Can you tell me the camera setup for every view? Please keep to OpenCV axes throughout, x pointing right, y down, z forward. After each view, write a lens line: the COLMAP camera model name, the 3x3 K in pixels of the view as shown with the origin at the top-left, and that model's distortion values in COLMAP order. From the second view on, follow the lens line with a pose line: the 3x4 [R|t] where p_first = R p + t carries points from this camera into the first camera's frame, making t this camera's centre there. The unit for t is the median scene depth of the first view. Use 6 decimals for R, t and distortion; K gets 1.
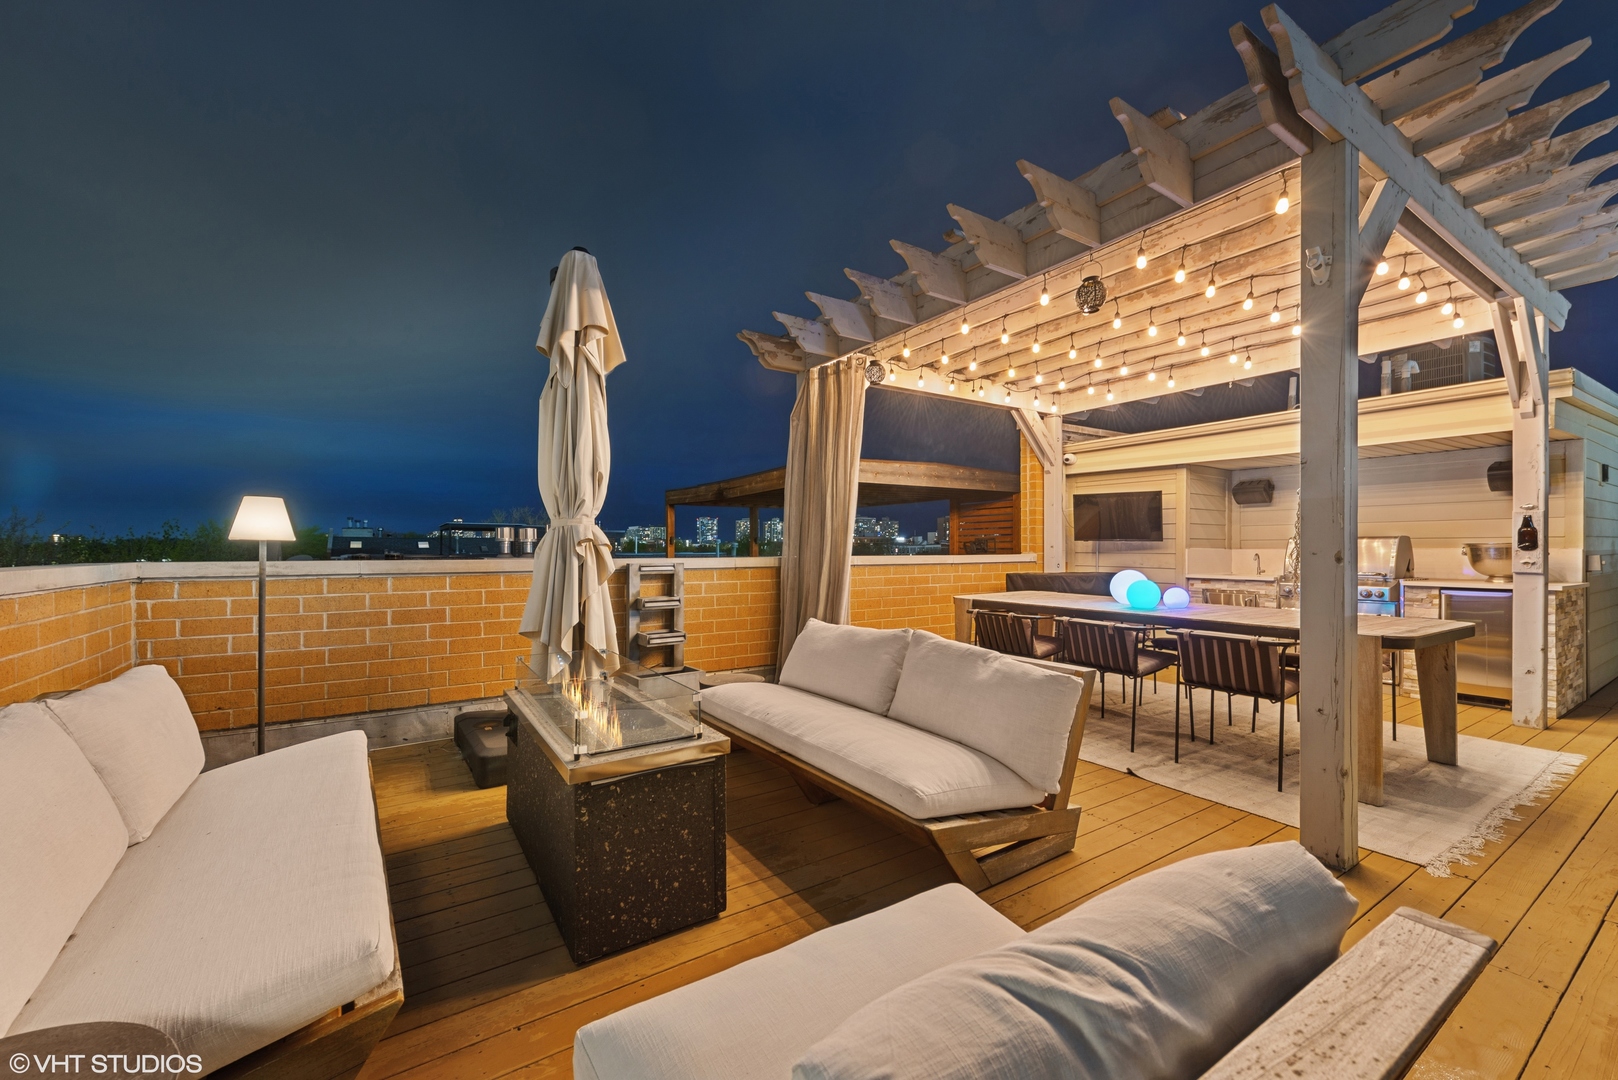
lens RADIAL K [[633.0, 0, 810.3], [0, 633.0, 532.2], [0, 0, 1]] dist [0.000613, -0.000555]
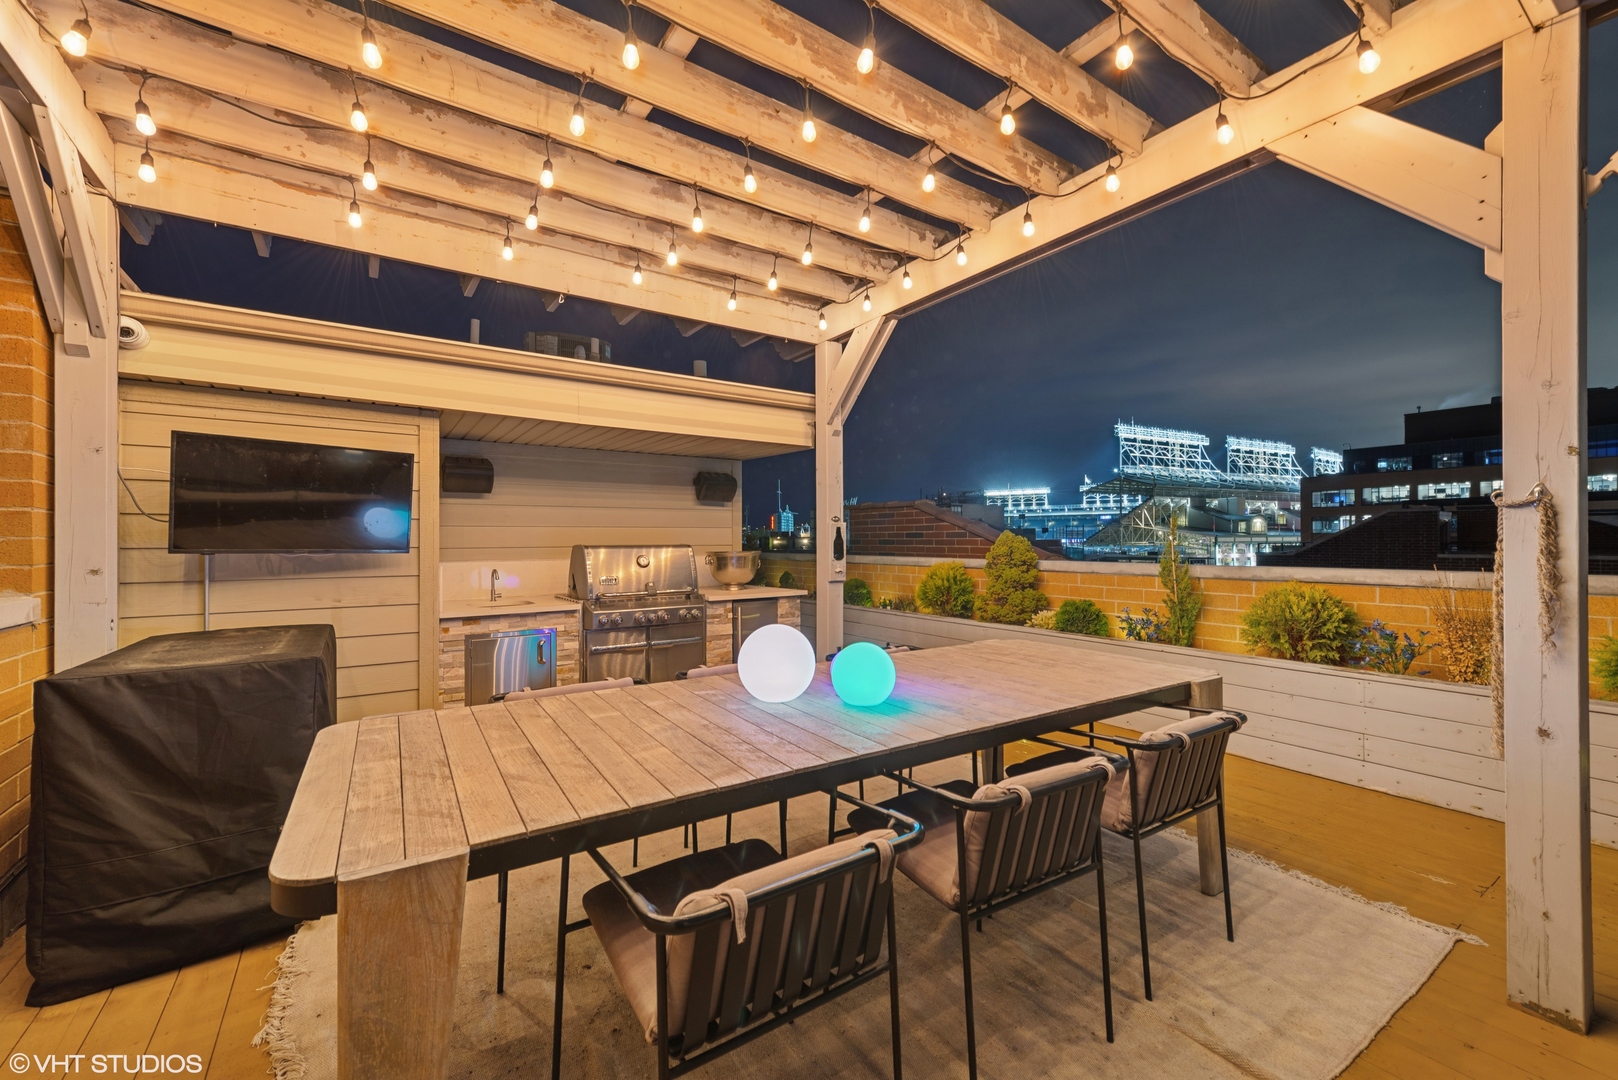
lens RADIAL K [[642.0, 0, 809.0], [0, 642.0, 540.0], [0, 0, 1]] dist [0.000824, -0.000062]
pose [[-0.017622, -0.000440, 0.999845, 0.050949], [-0.019945, 0.999801, 0.000089, -0.004102], [-0.999646, -0.019940, -0.017628, 1.040528]]
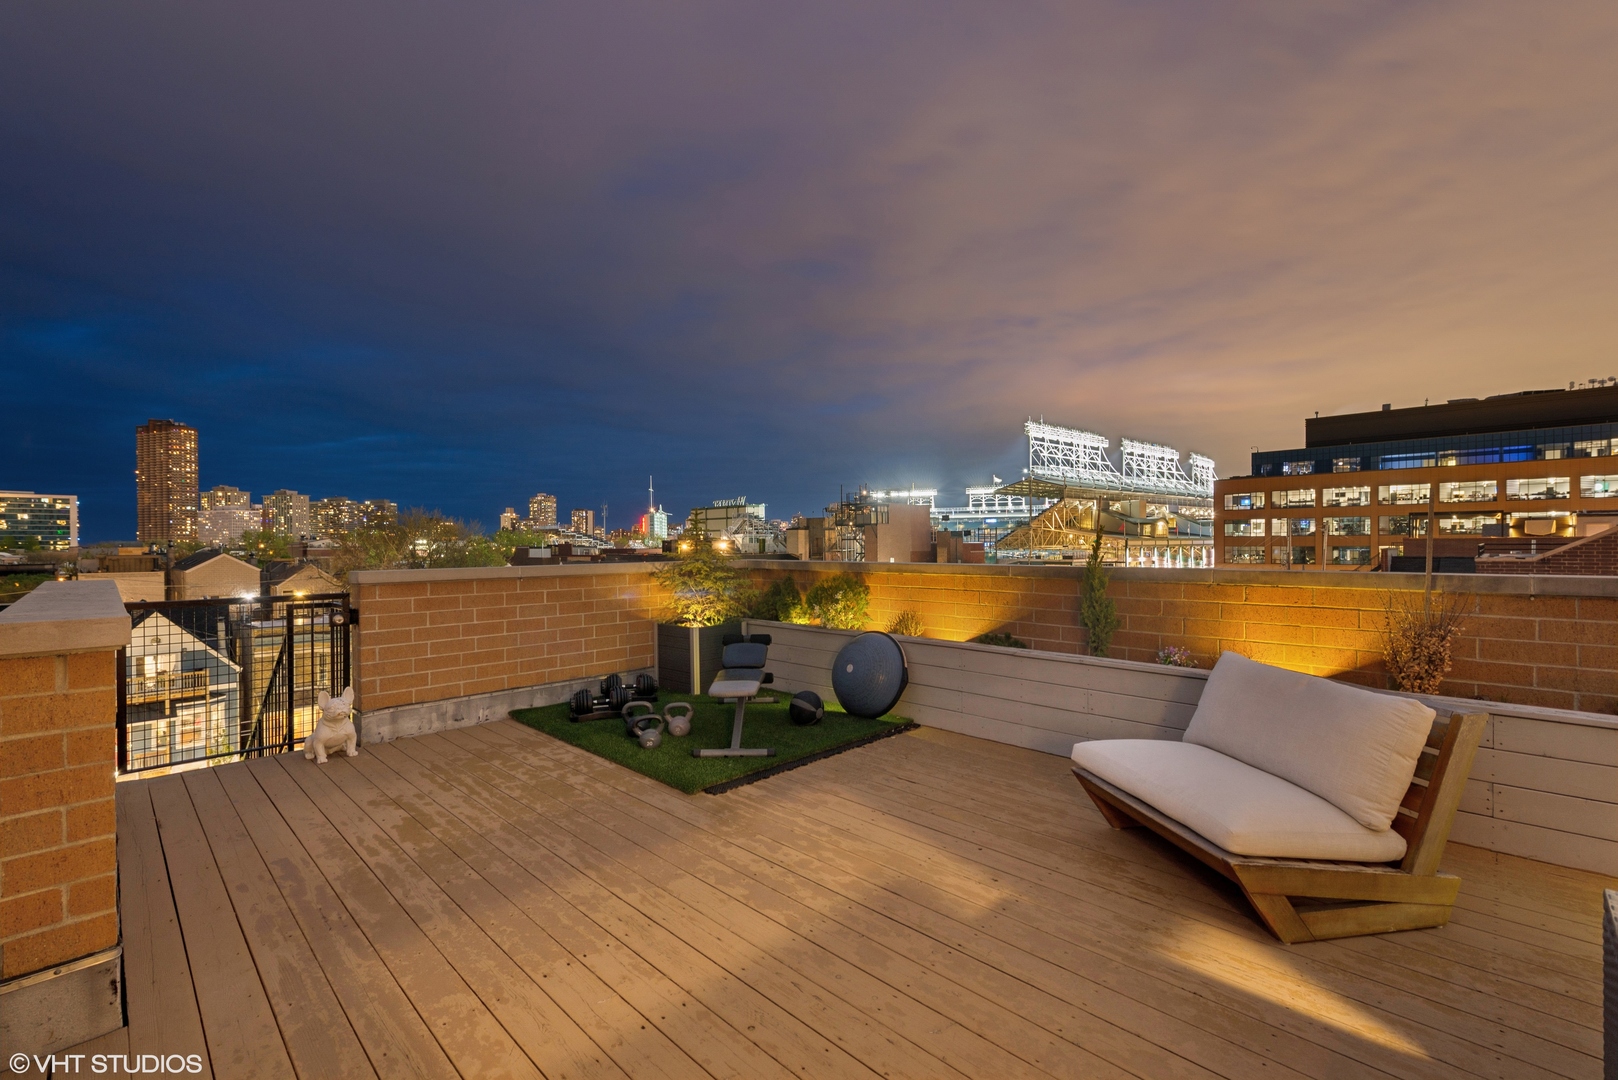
lens RADIAL K [[681.1, 0, 809.0], [0, 681.1, 540.0], [0, 0, 1]] dist [0.001165, 0.000137]
pose [[-0.217211, 0.005805, 0.976107, 2.409855], [-0.018003, 0.999788, -0.009953, 0.025957], [-0.975959, -0.019735, -0.217061, 2.261010]]
